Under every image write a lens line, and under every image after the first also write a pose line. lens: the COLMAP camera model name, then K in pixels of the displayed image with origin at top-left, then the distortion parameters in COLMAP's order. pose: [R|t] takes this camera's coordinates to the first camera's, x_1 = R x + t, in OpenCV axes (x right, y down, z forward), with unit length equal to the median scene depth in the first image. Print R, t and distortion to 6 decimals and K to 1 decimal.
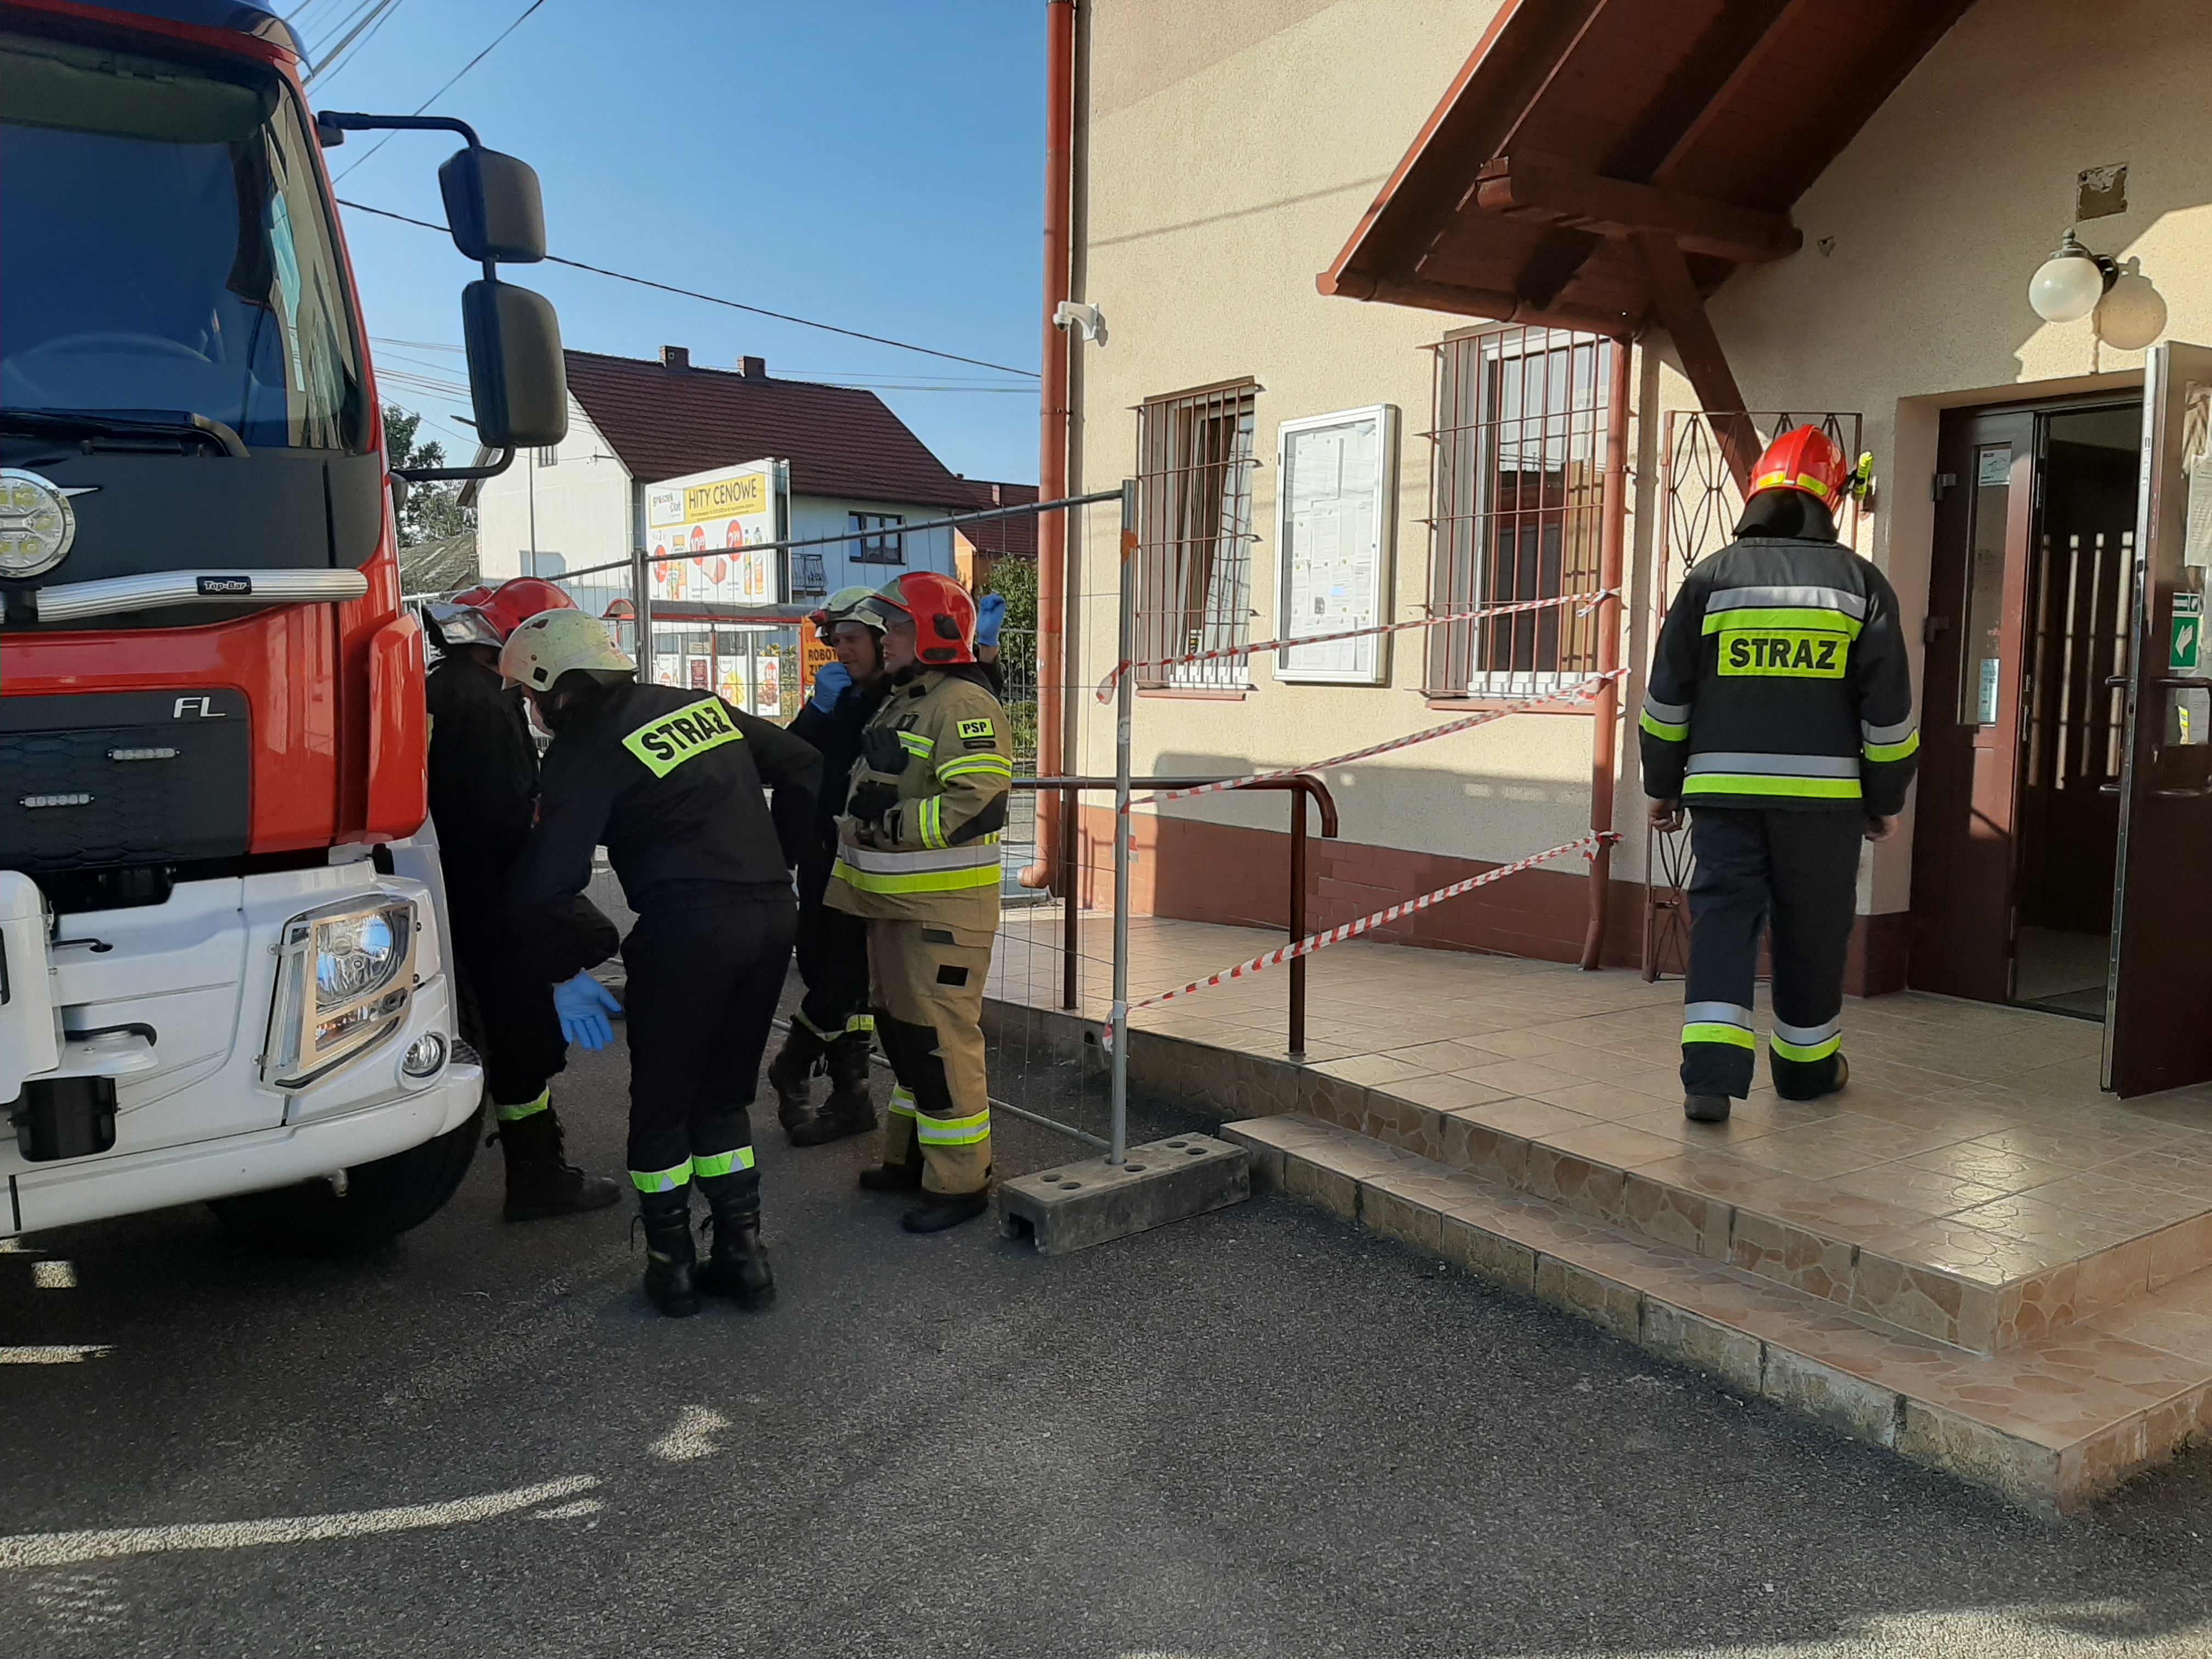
lens RADIAL K [[1696.7, 0, 1111.3], [0, 1696.7, 868.1], [0, 0, 1]] dist [0.038363, -0.074534]
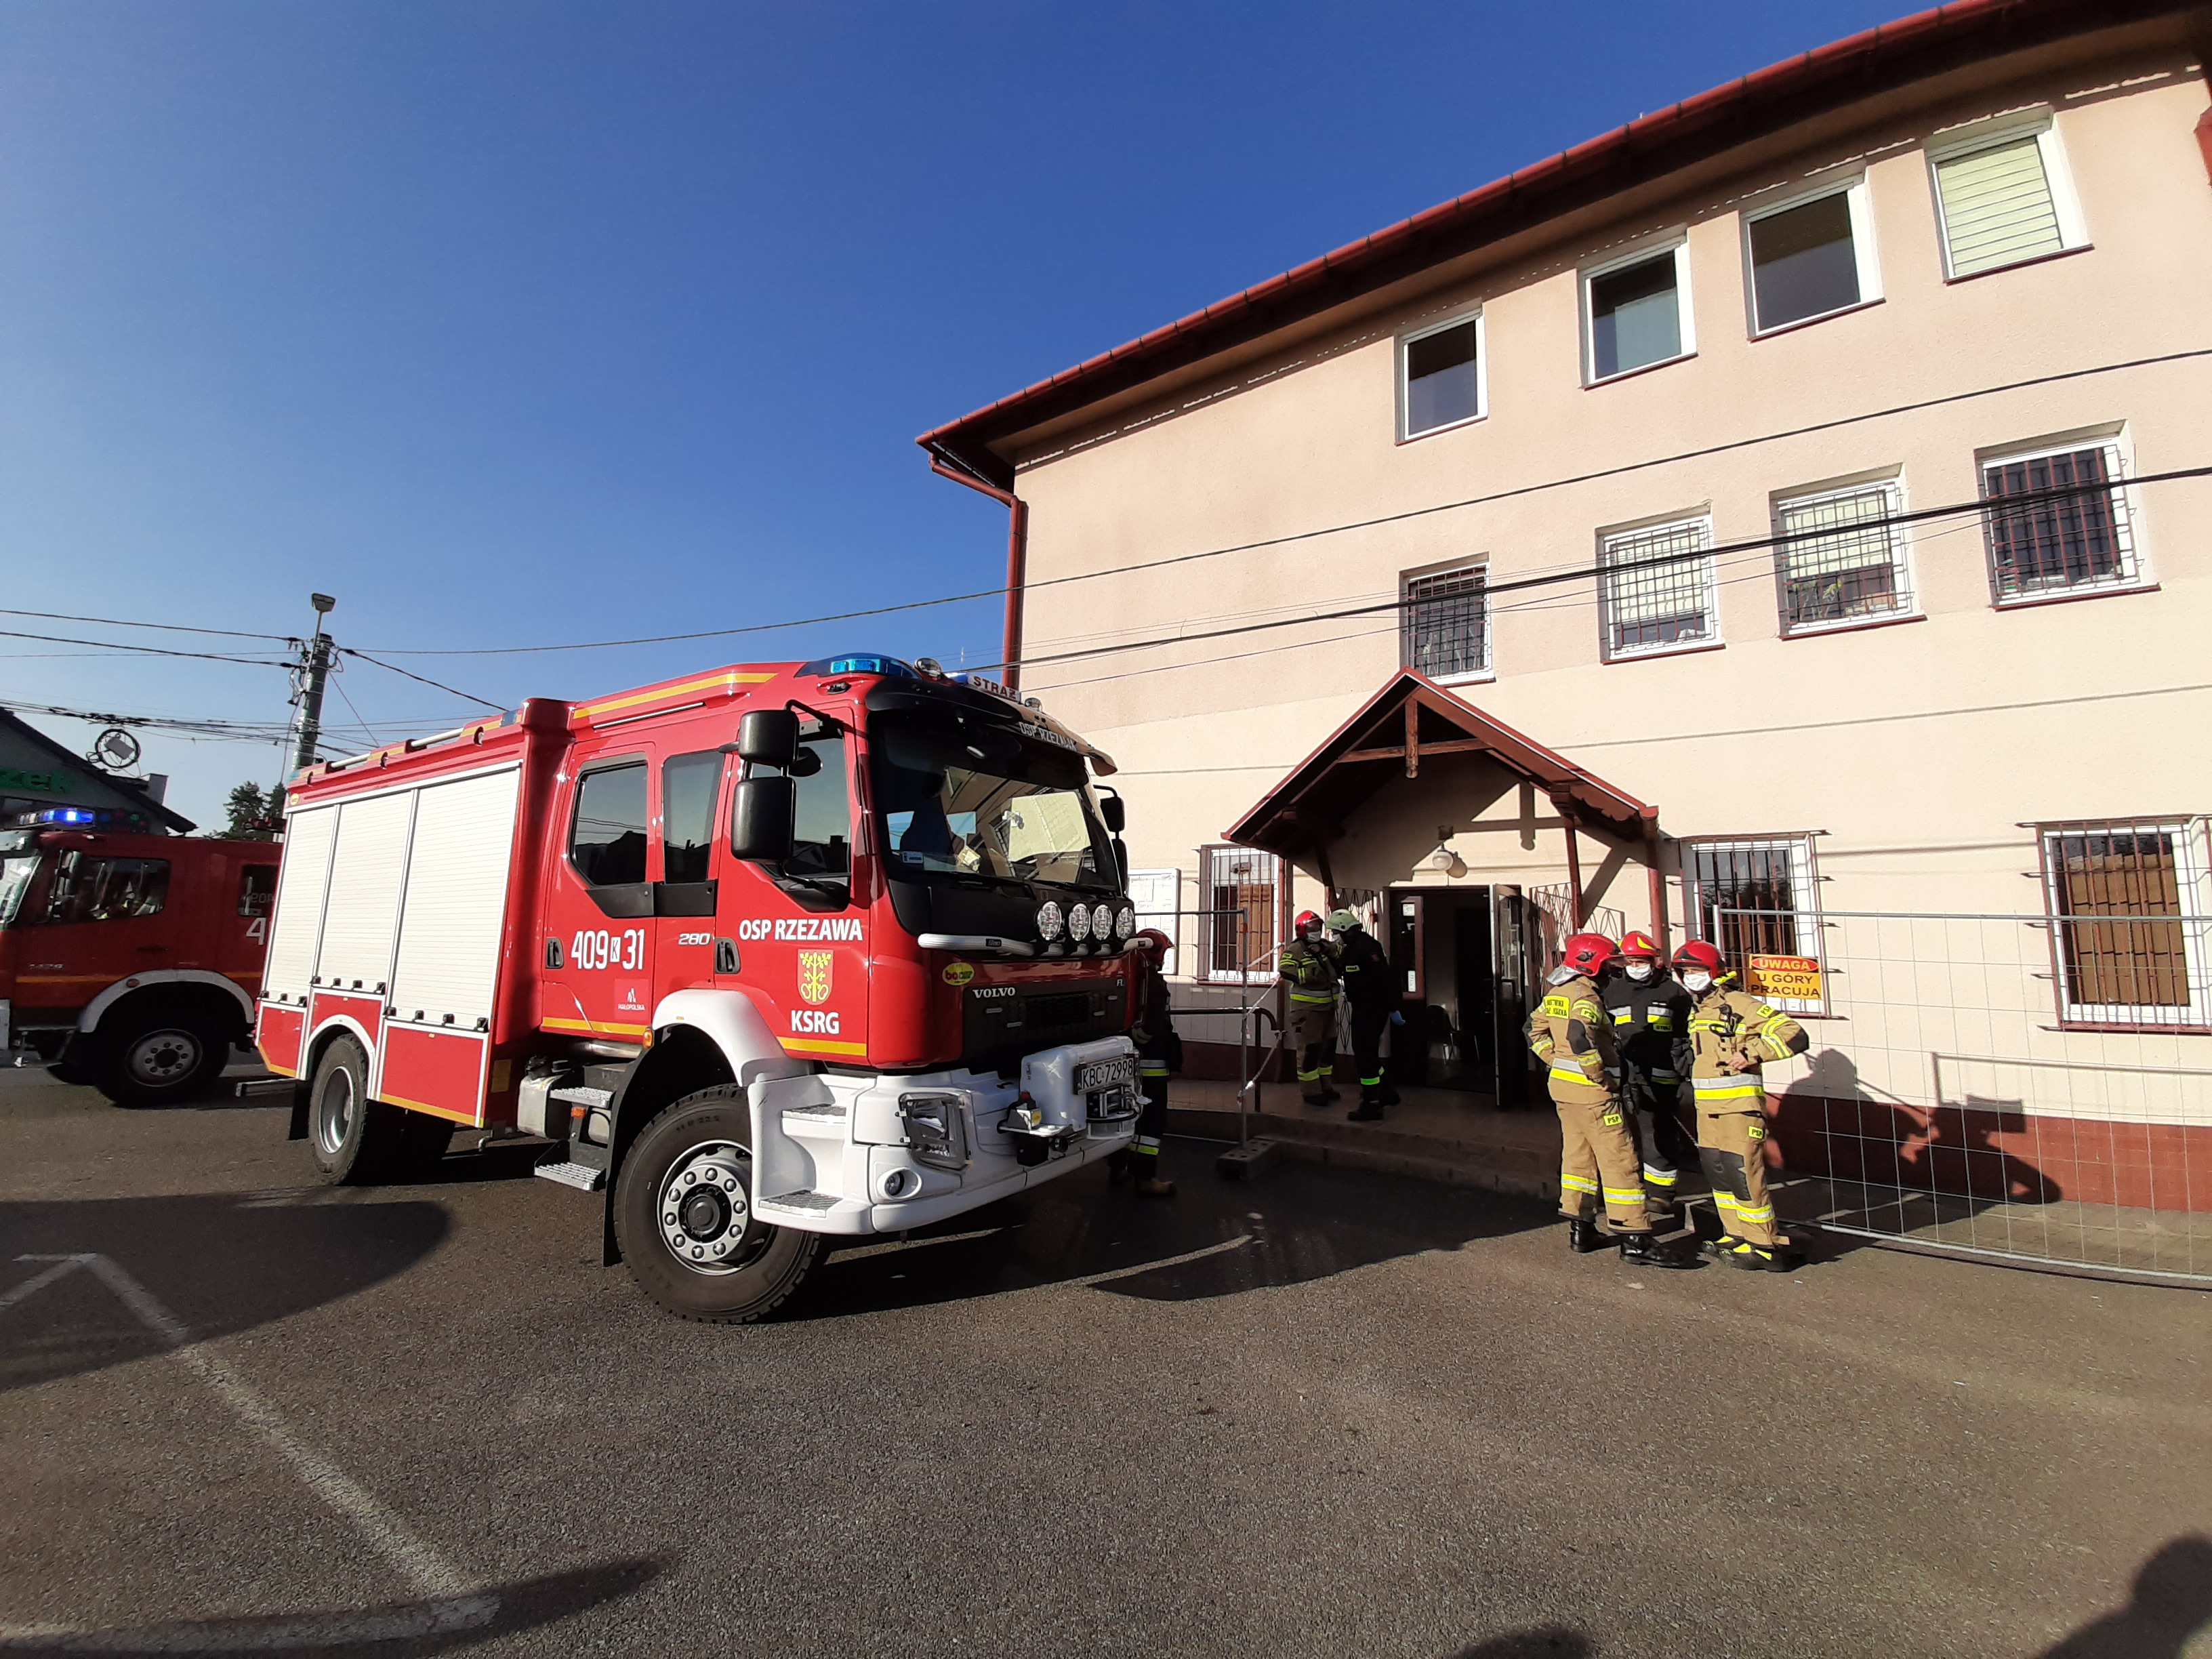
lens RADIAL K [[855.8, 0, 1107.9], [0, 855.8, 849.6], [0, 0, 1]] dist [-0.006831, -0.001341]
pose [[0.918492, 0.076936, 0.387883, -0.585386], [0.019418, 0.970932, -0.238566, 0.020372], [-0.394963, 0.226653, 0.890299, -0.200107]]
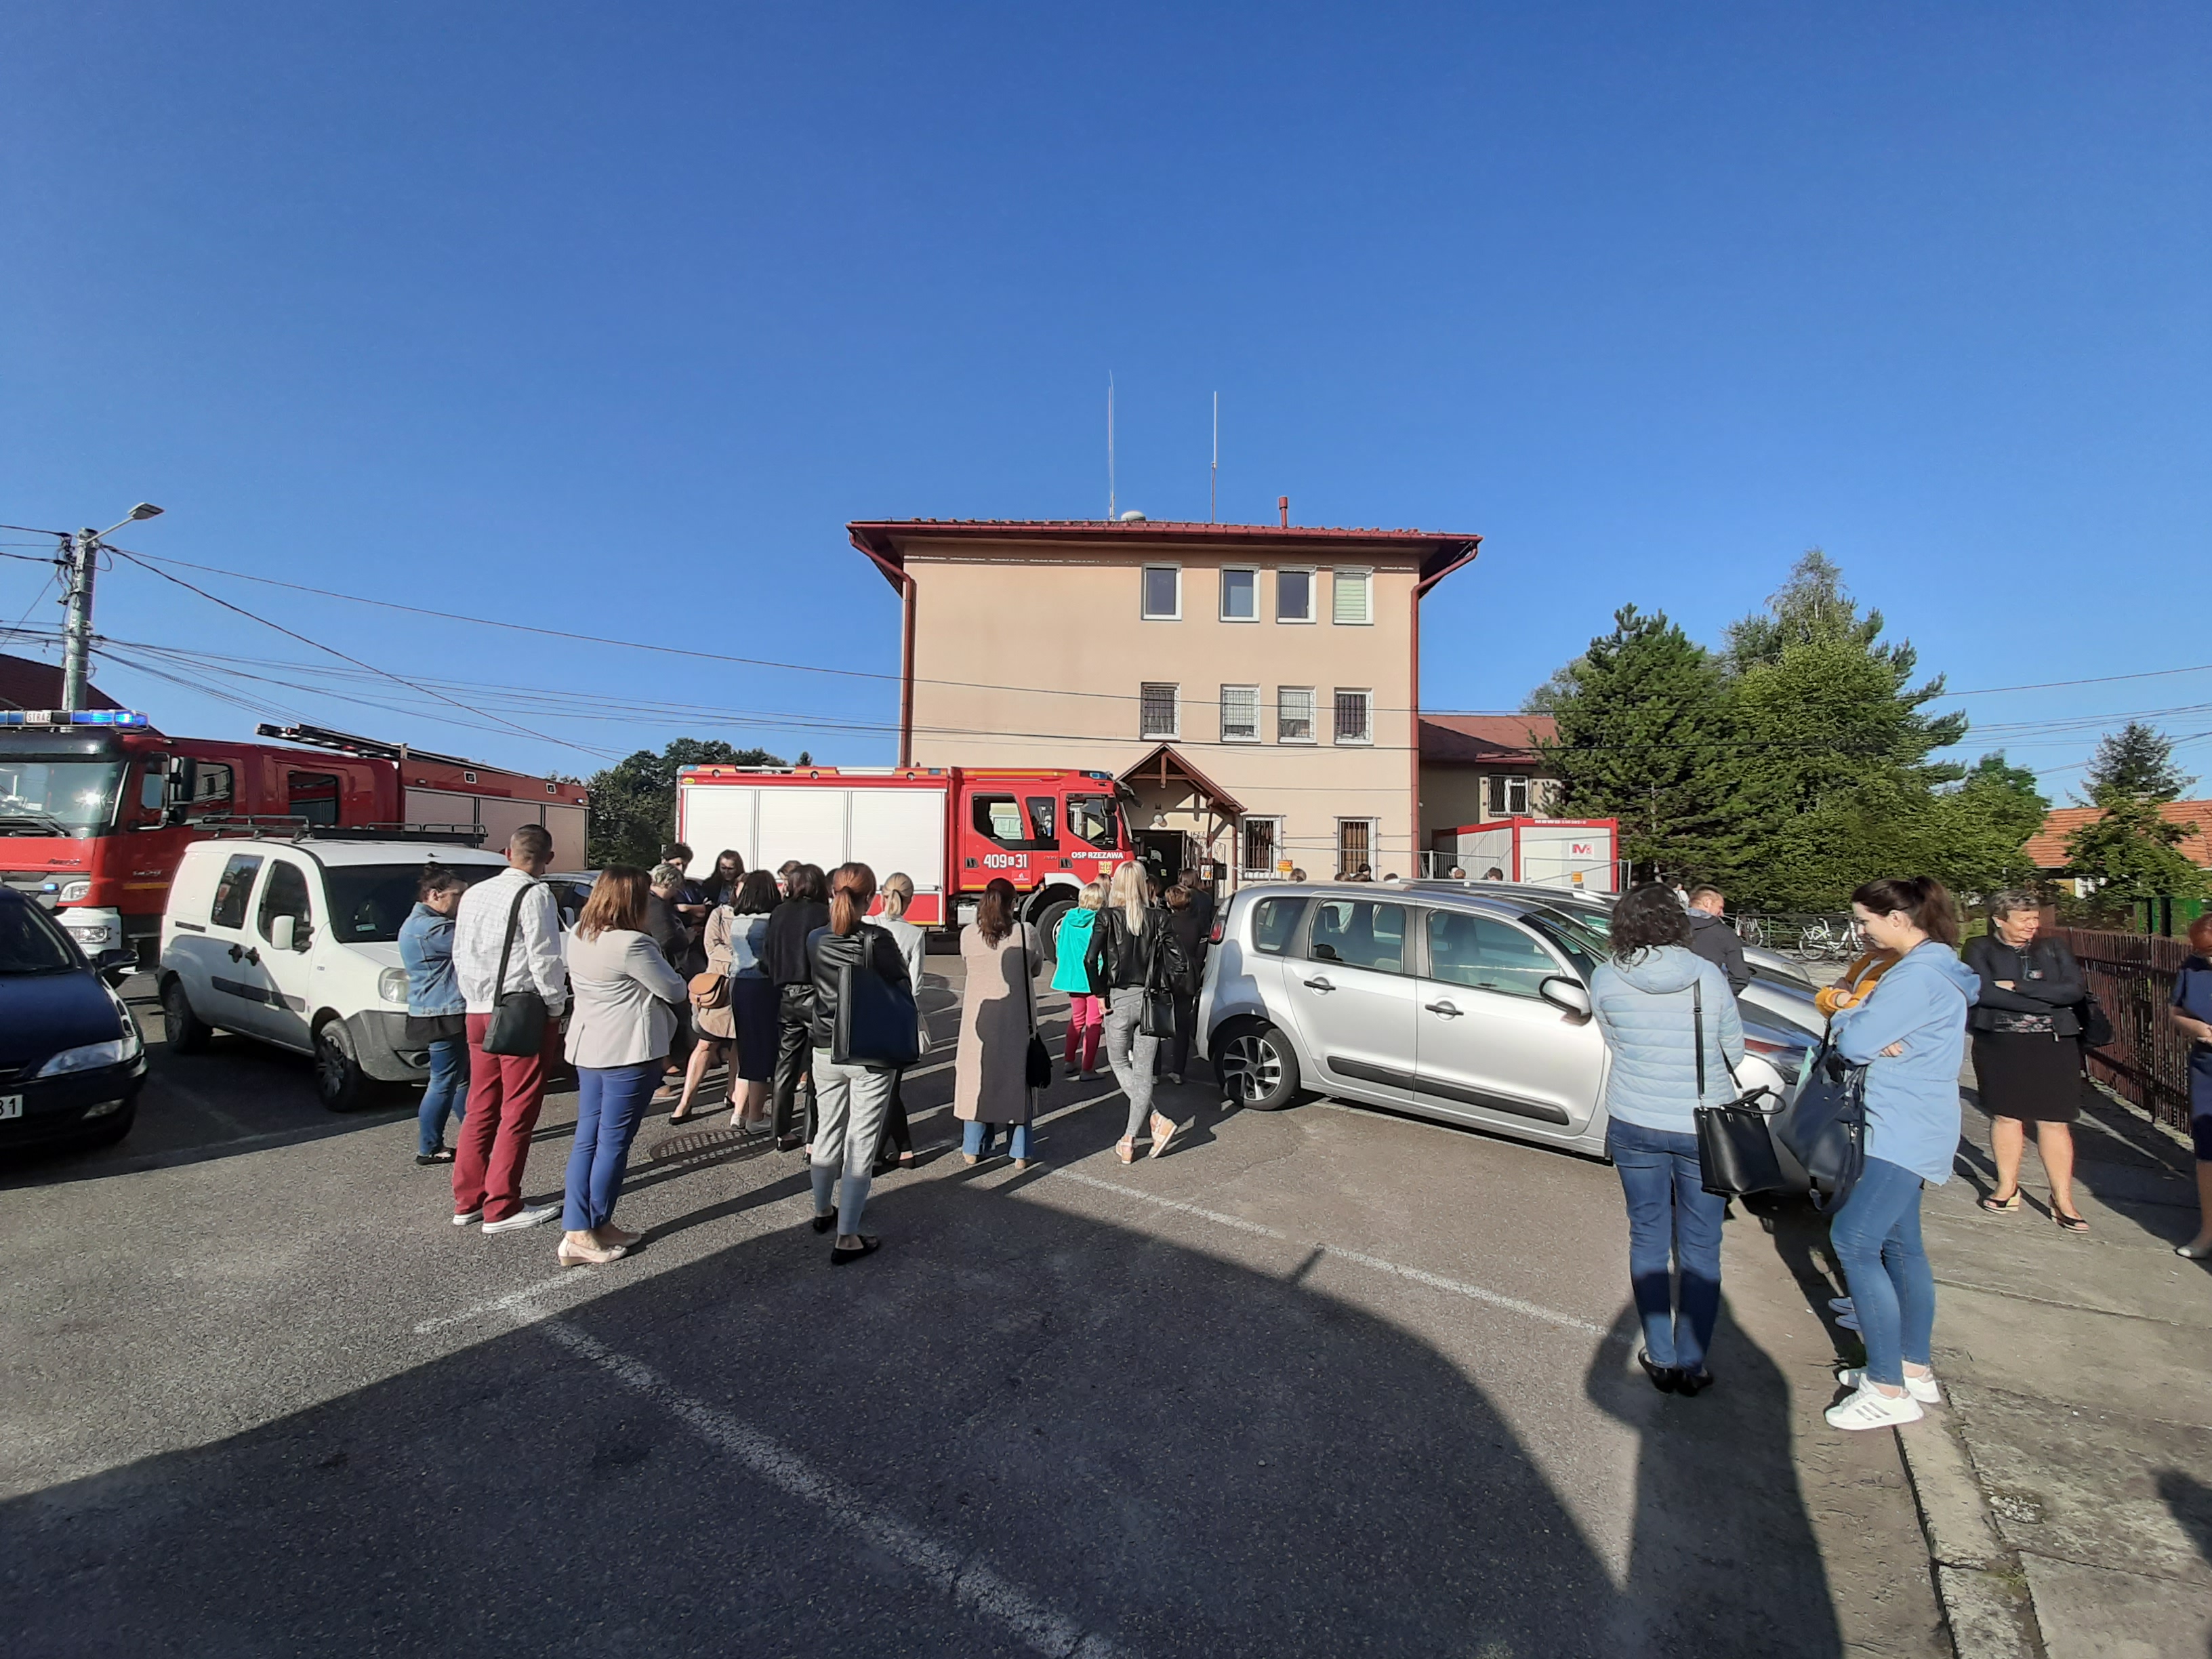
lens RADIAL K [[855.8, 0, 1102.2], [0, 855.8, 835.1], [0, 0, 1]] dist [-0.006831, -0.001341]
pose [[0.552122, 0.047349, 0.832418, -2.384010], [0.087634, 0.989560, -0.114413, 0.128710], [-0.829145, 0.136118, 0.542208, -0.753470]]
